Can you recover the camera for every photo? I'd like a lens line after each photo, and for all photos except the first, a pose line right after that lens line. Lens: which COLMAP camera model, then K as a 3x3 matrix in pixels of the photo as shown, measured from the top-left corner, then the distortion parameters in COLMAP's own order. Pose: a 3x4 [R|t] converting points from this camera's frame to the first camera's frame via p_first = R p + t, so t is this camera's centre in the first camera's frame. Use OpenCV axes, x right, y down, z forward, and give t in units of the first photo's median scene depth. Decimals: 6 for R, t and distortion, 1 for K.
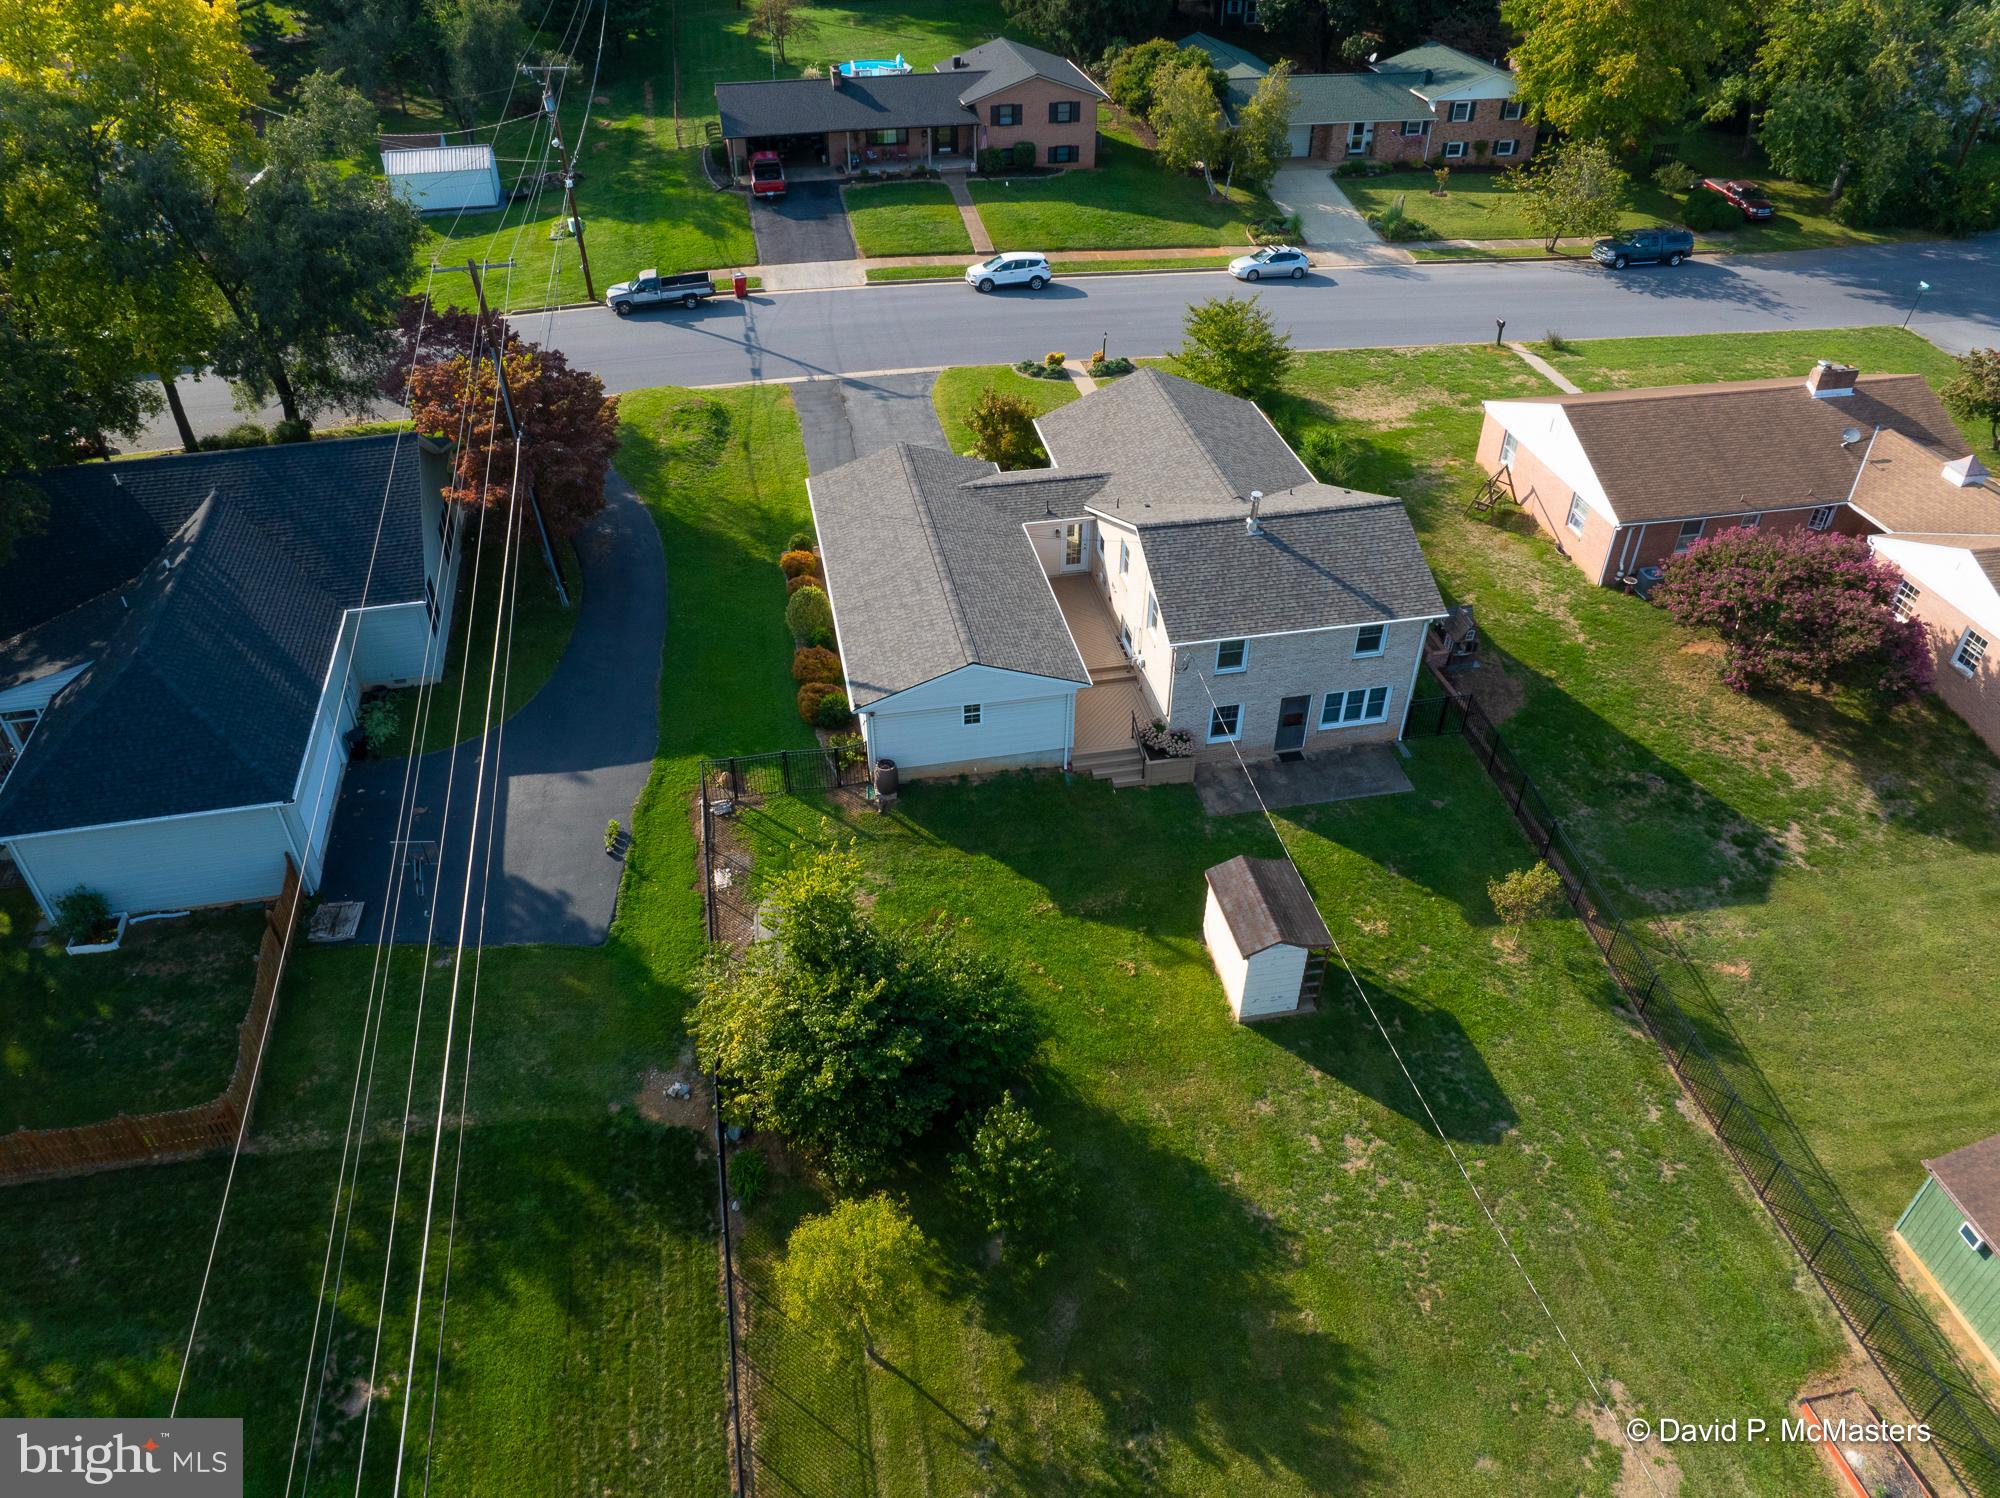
lens RADIAL K [[1404.1, 0, 1000.3], [0, 1404.1, 755.0], [0, 0, 1]] dist [-0.052571, 0.017719]
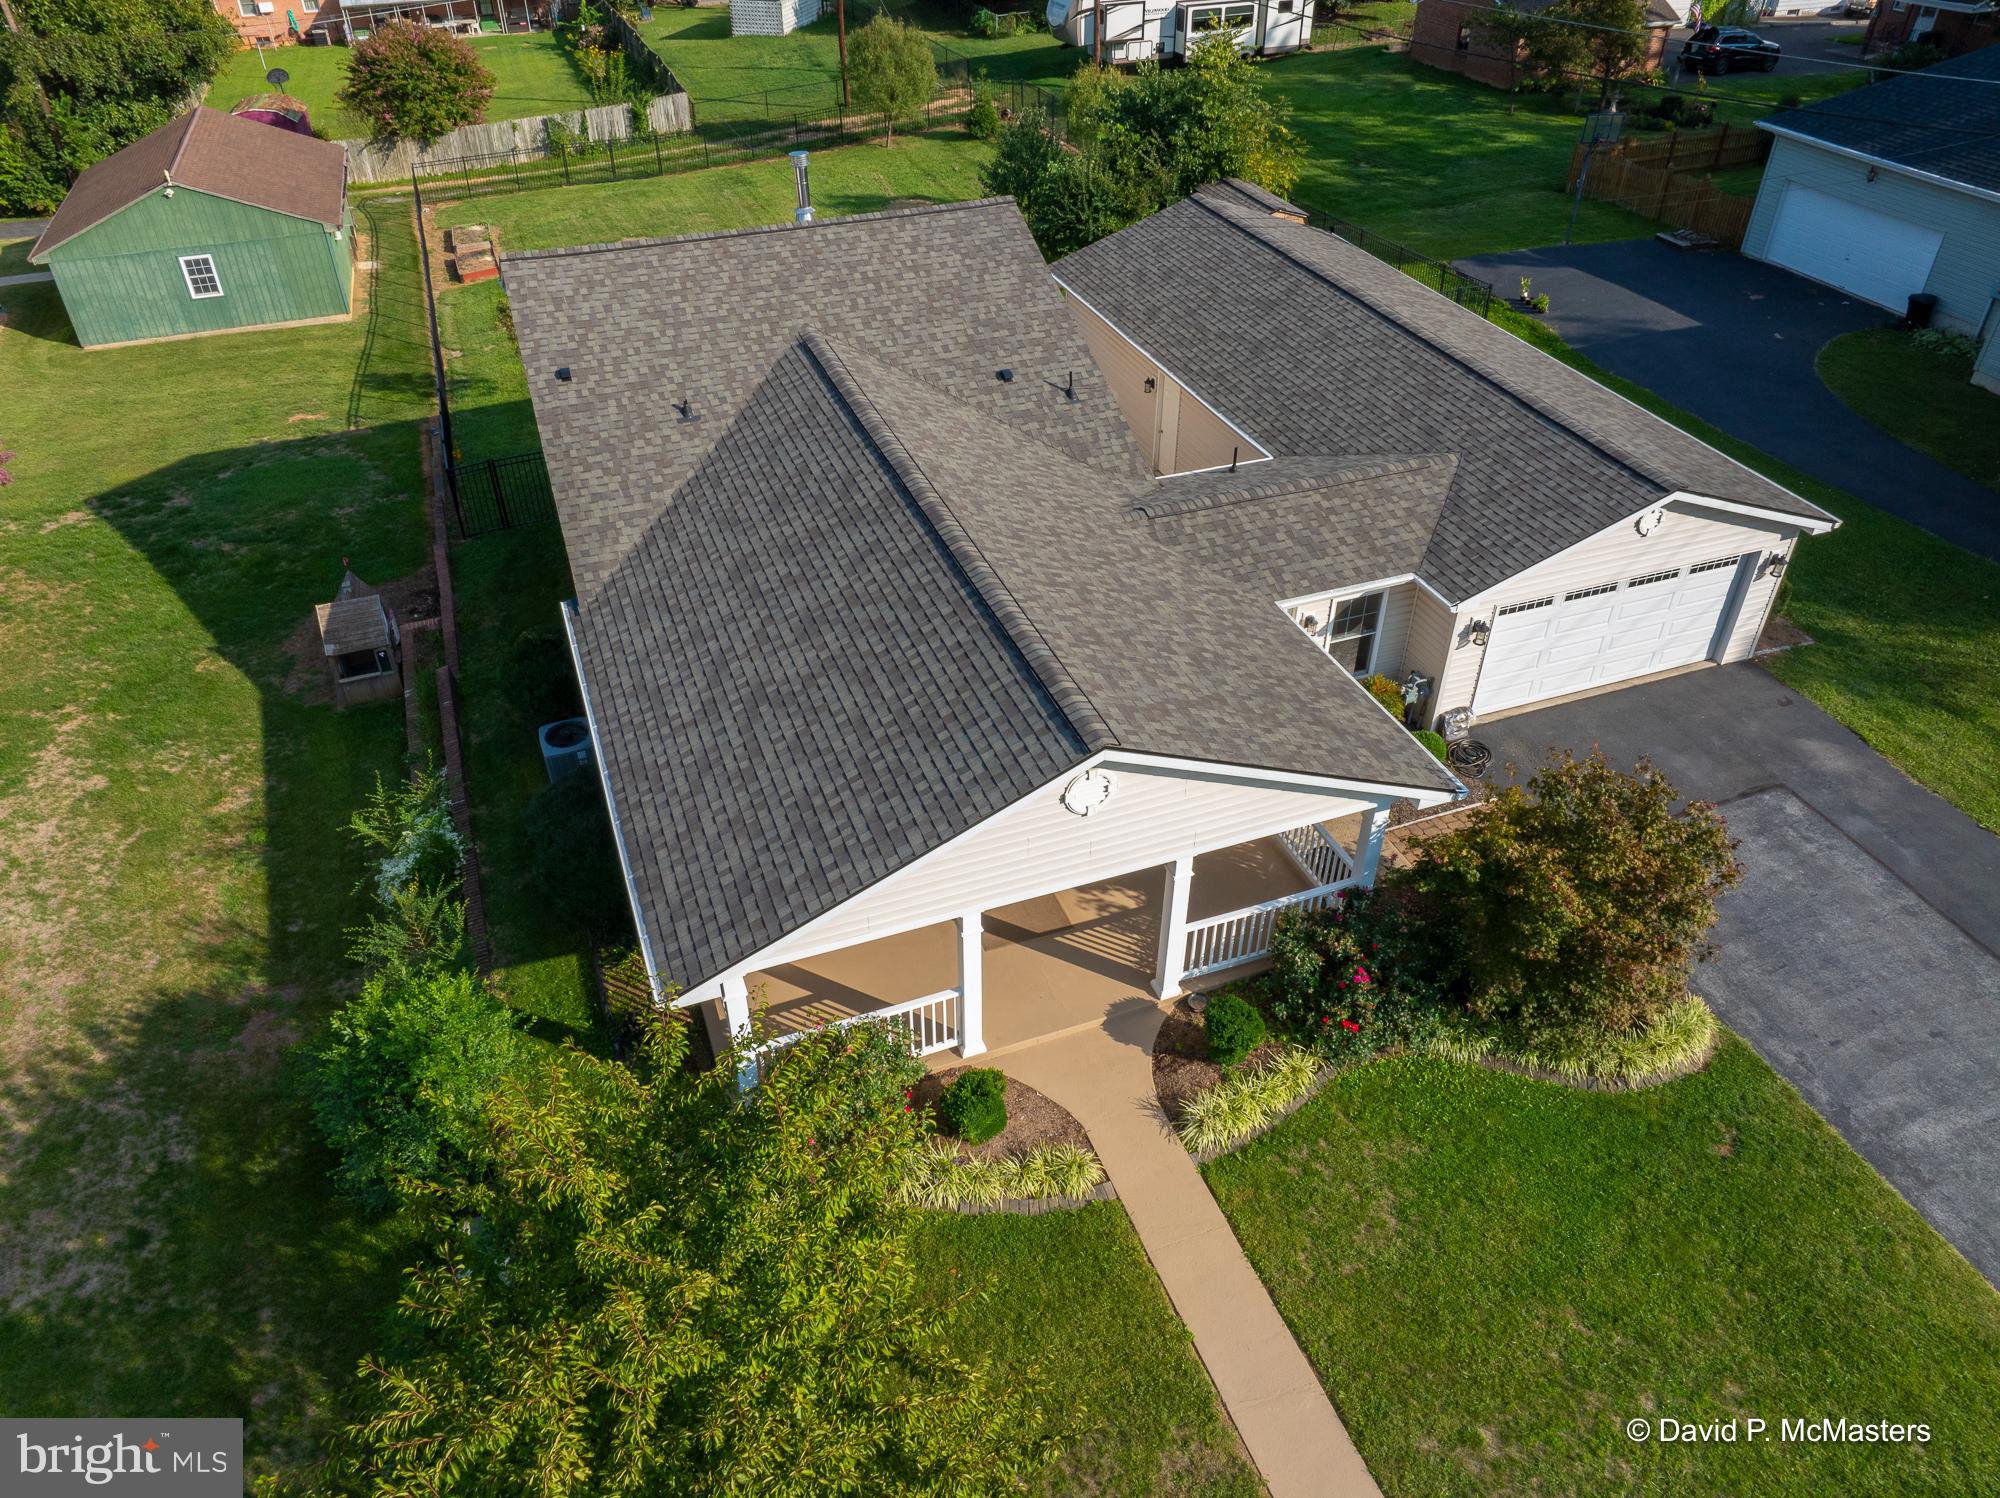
lens RADIAL K [[1404.1, 0, 995.9], [0, 1404.1, 747.8], [0, 0, 1]] dist [-0.052571, 0.017719]
pose [[-0.986757, 0.097346, -0.129751, 0.194573], [-0.101240, 0.255370, 0.961528, -0.639189], [0.126736, 0.961930, -0.242133, 1.324355]]
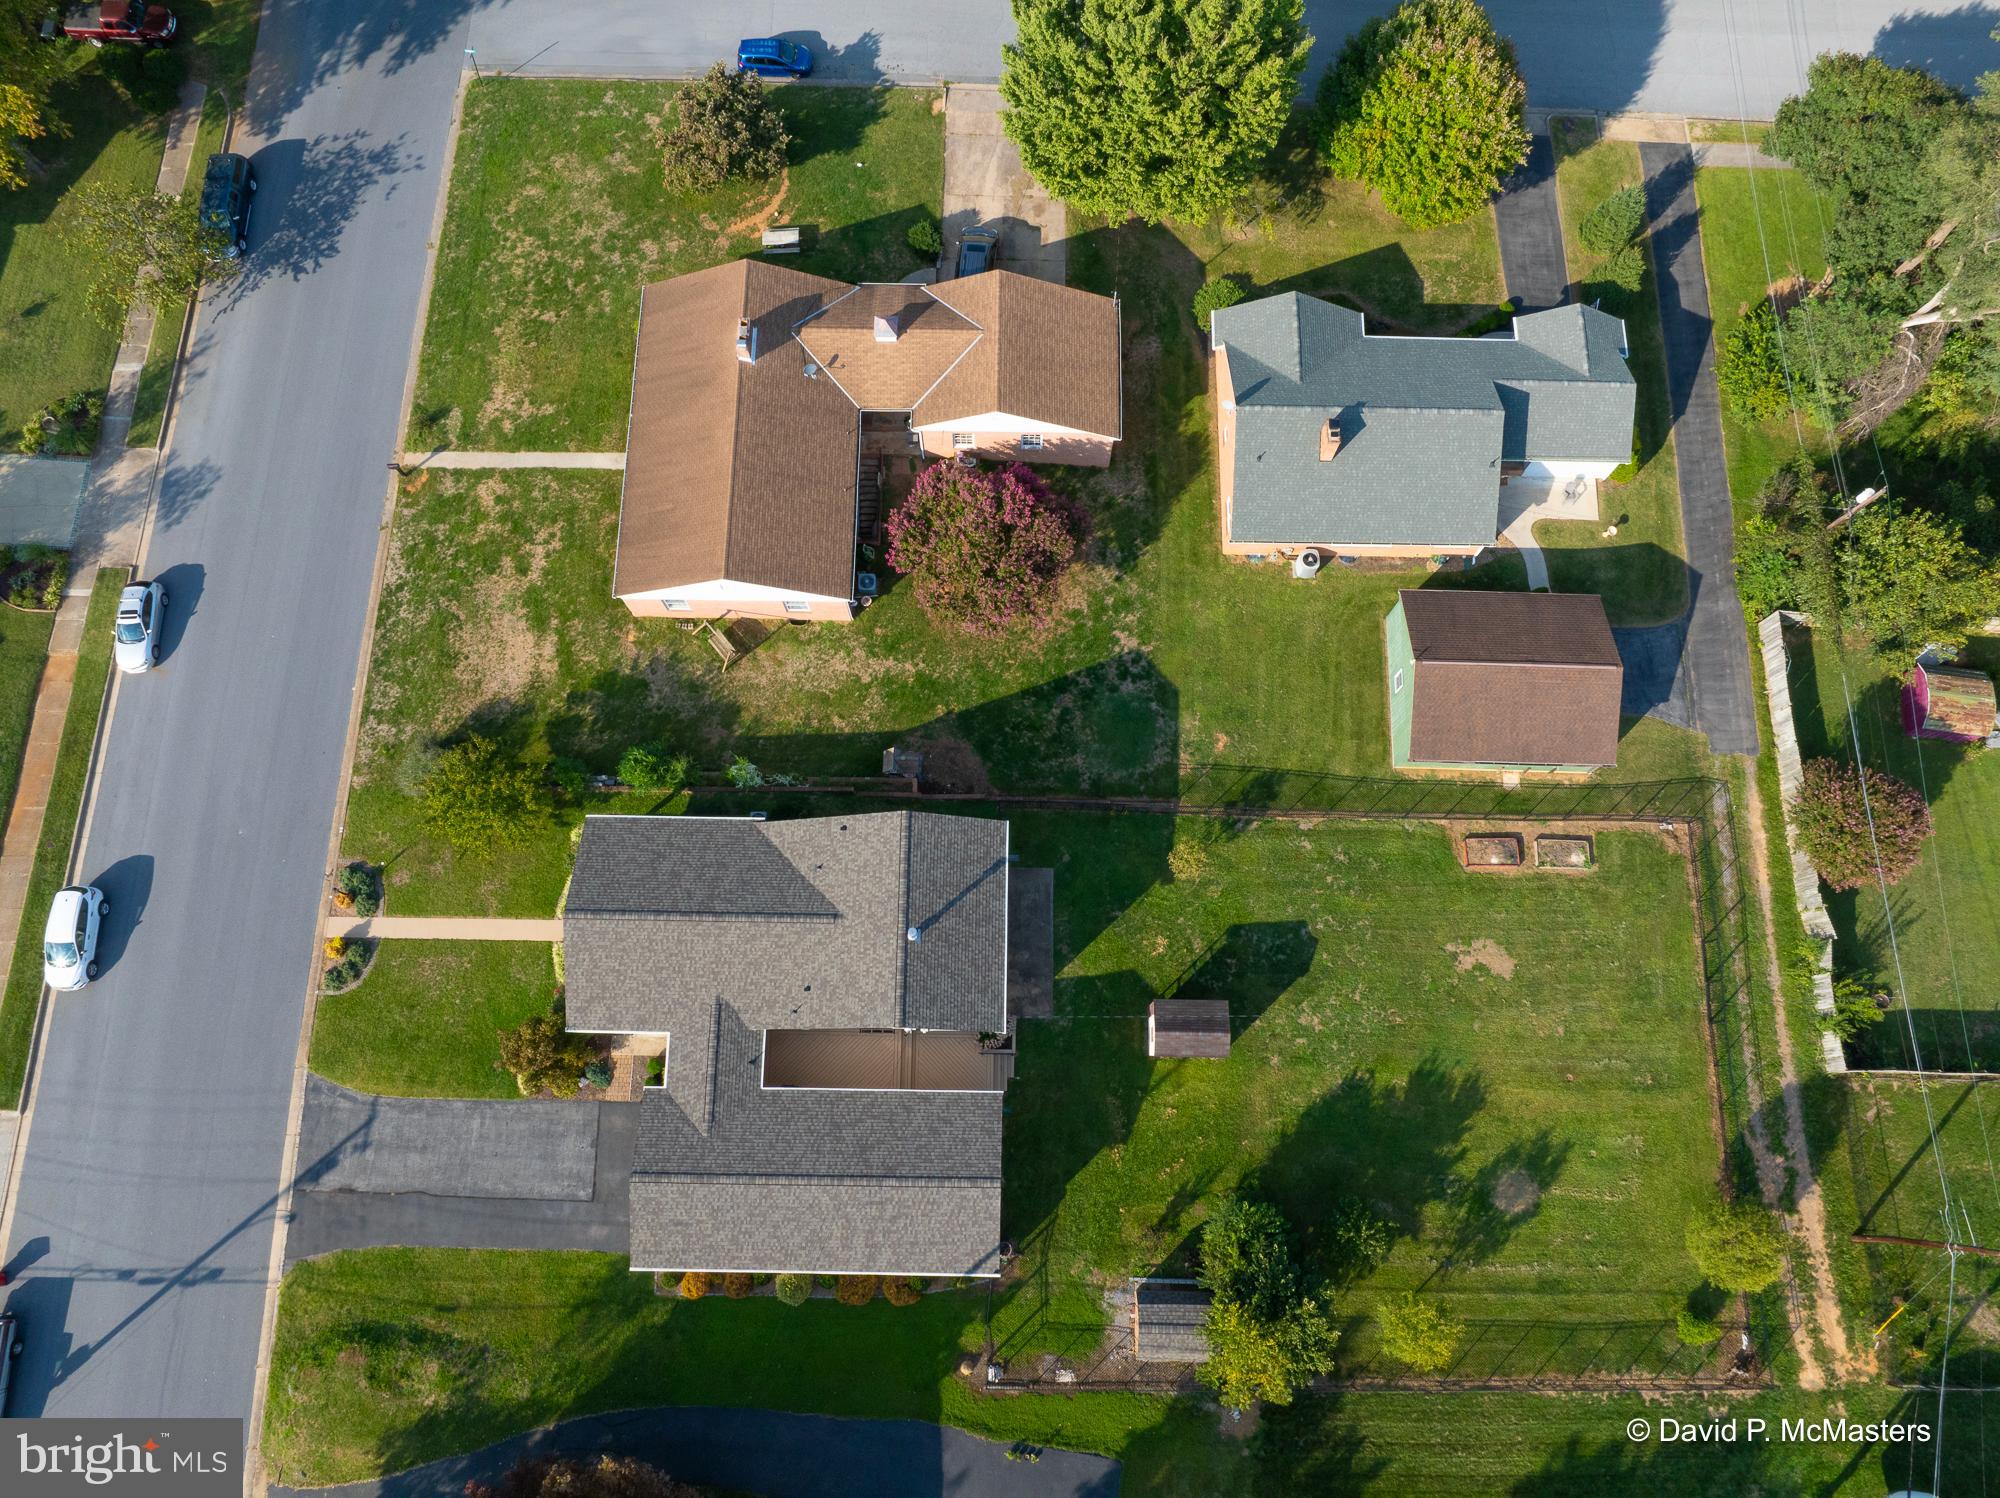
lens RADIAL K [[1404.1, 0, 998.2], [0, 1404.1, 744.7], [0, 0, 1]] dist [-0.052571, 0.017719]
pose [[0.207650, -0.941173, 0.266597, 0.017020], [0.603019, 0.337755, 0.722696, -1.096506], [-0.770227, 0.010695, 0.637681, 0.111034]]
